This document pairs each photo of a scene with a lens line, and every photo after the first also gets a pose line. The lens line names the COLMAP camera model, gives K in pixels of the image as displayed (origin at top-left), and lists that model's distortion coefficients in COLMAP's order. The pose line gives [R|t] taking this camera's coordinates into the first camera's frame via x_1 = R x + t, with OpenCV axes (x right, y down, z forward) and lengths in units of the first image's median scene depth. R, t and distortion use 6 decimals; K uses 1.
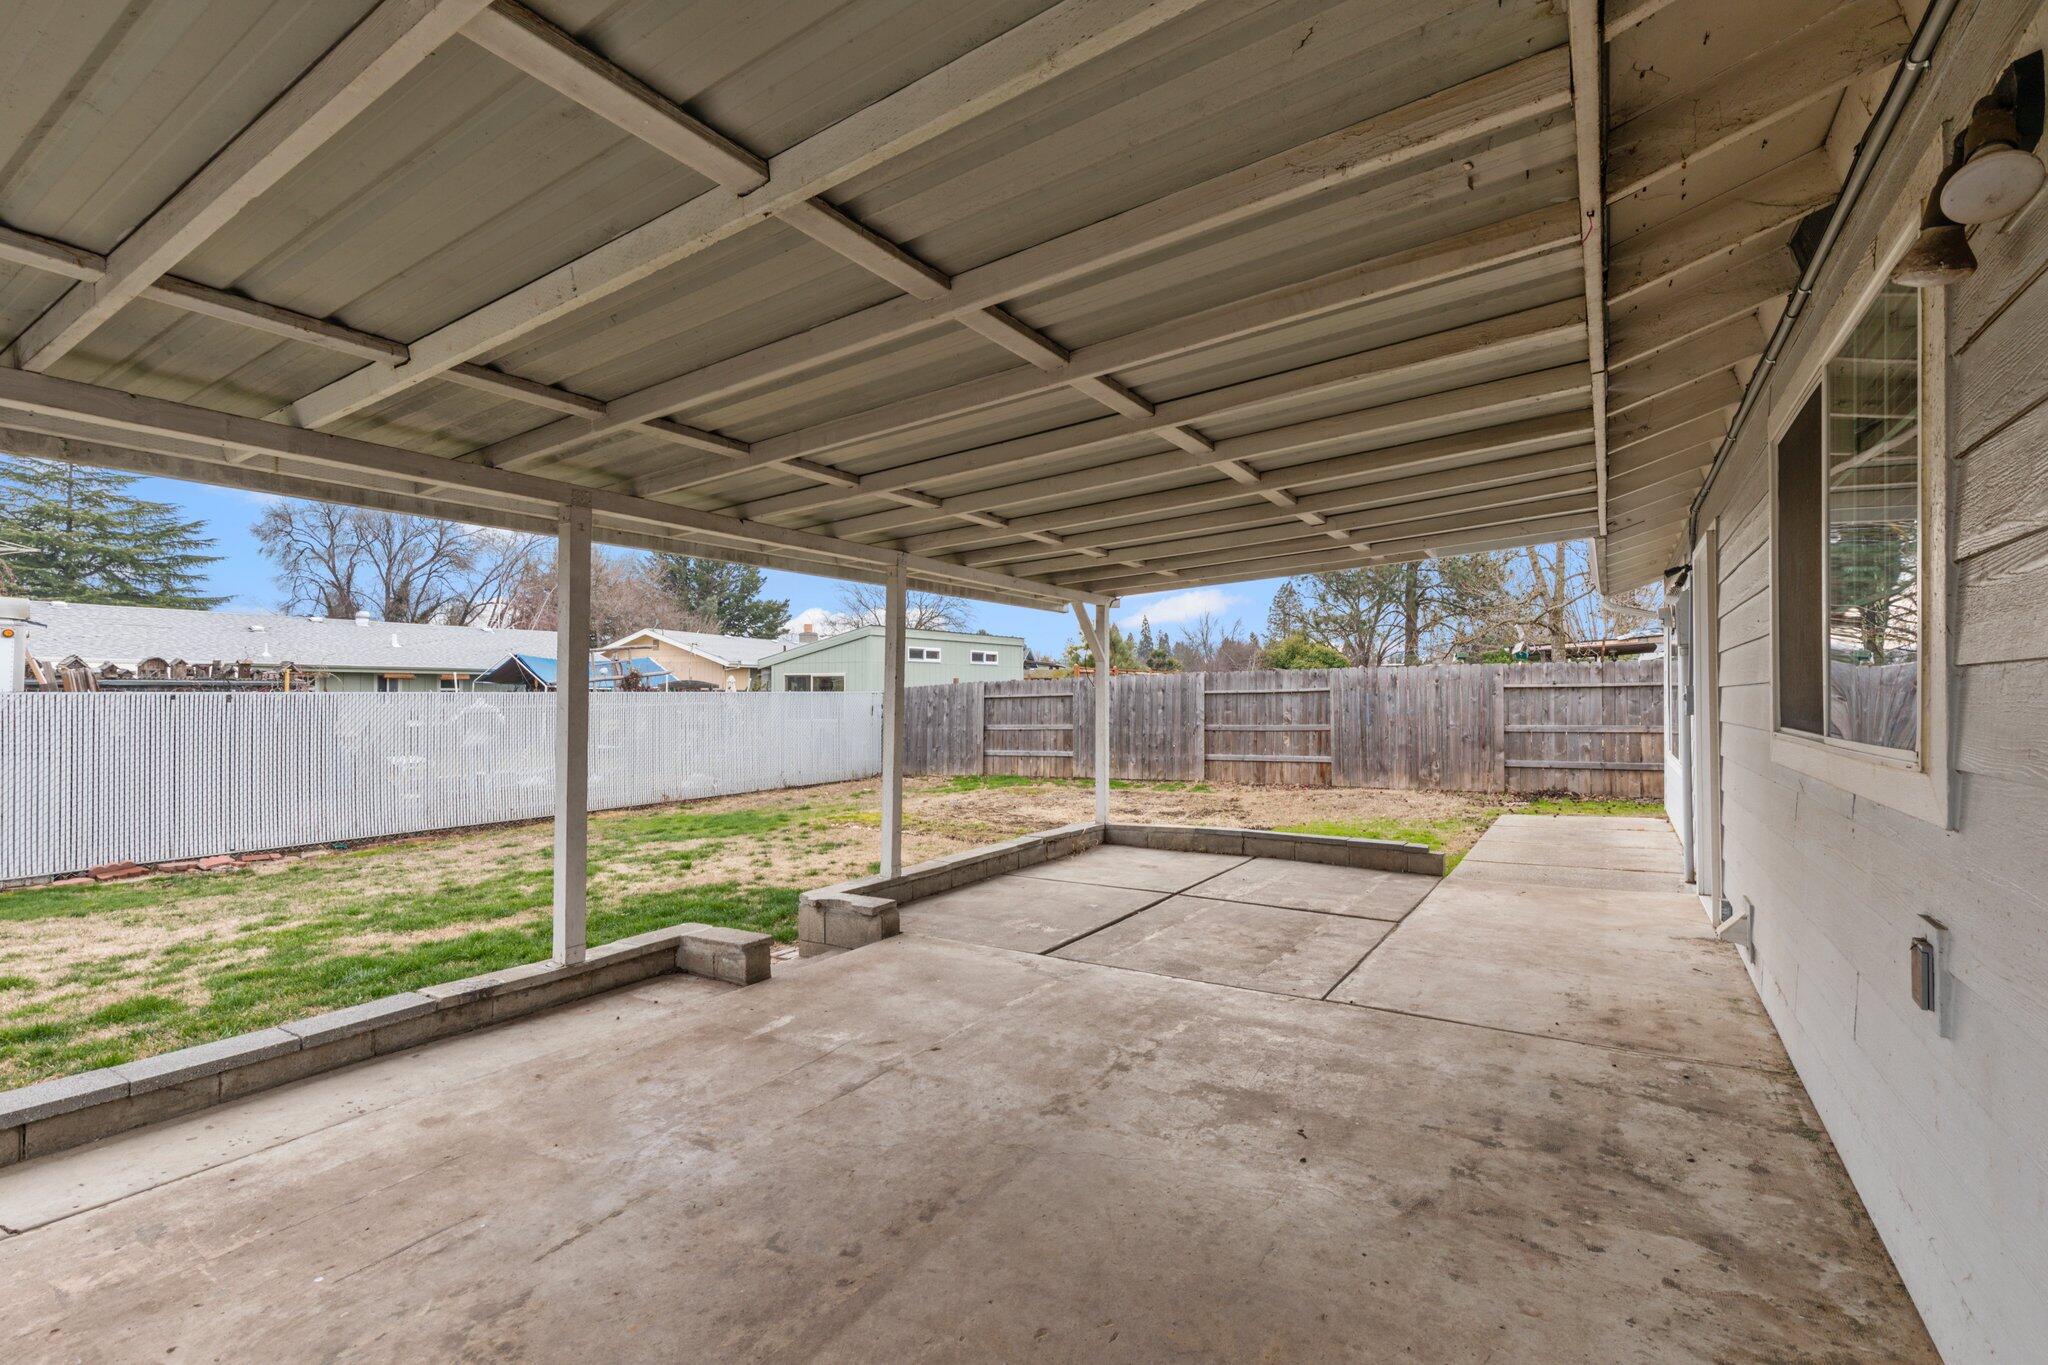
lens RADIAL K [[906.9, 0, 1033.7], [0, 906.9, 683.2], [0, 0, 1]] dist [0.004737, -0.000758]
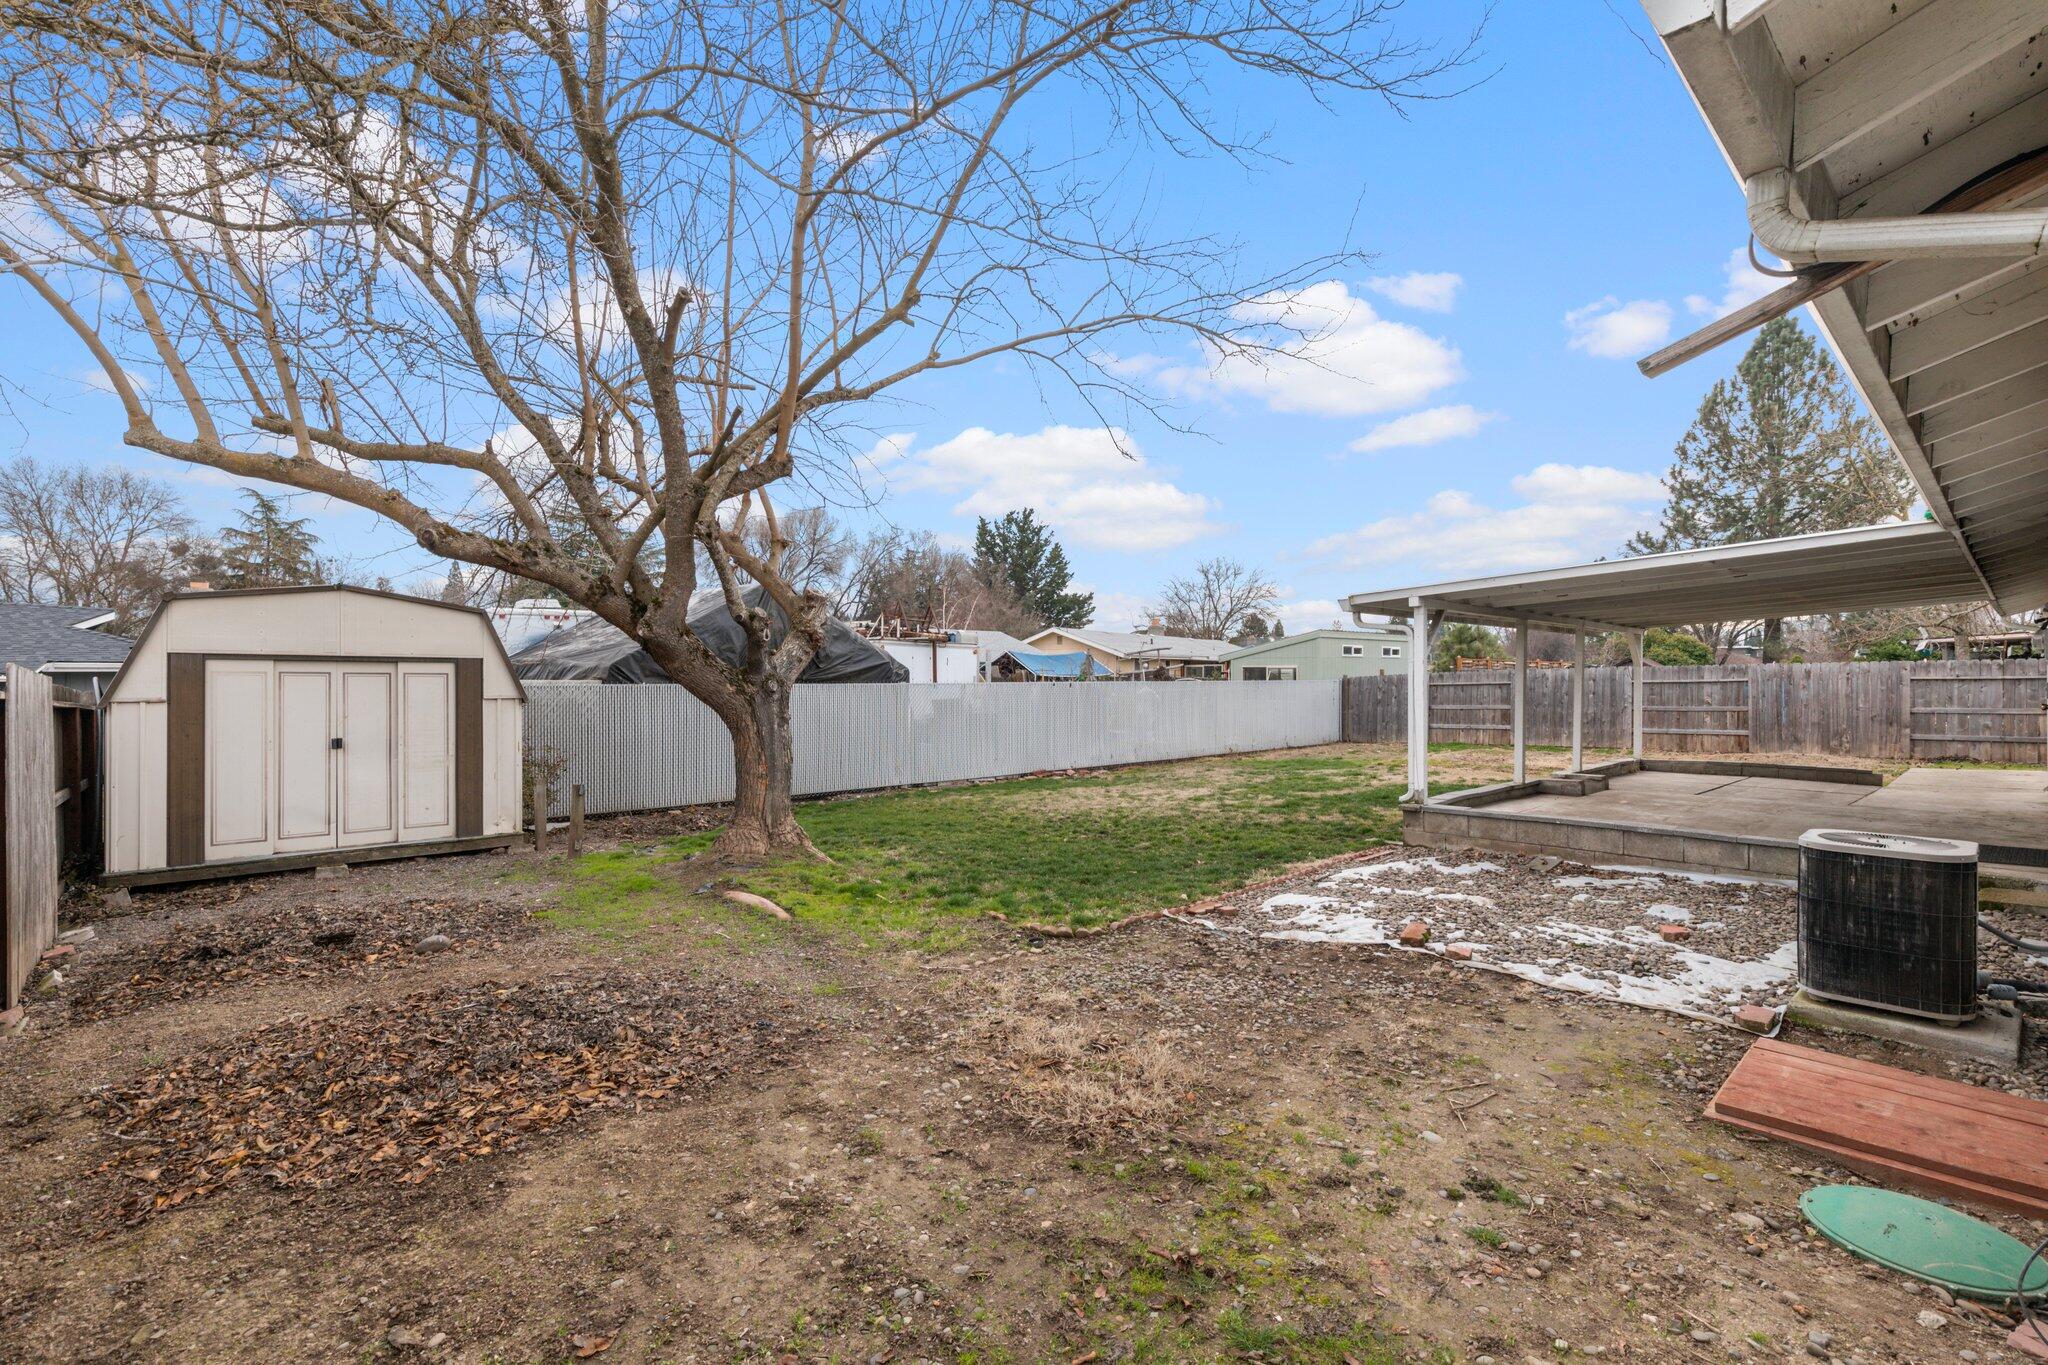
lens RADIAL K [[906.9, 0, 1033.7], [0, 906.9, 683.2], [0, 0, 1]] dist [0.004737, -0.000758]
pose [[0.963190, 0.002339, -0.268811, -0.322709], [0.002338, 0.999851, 0.017076, -0.013776], [0.268811, -0.017075, 0.963041, -0.562519]]
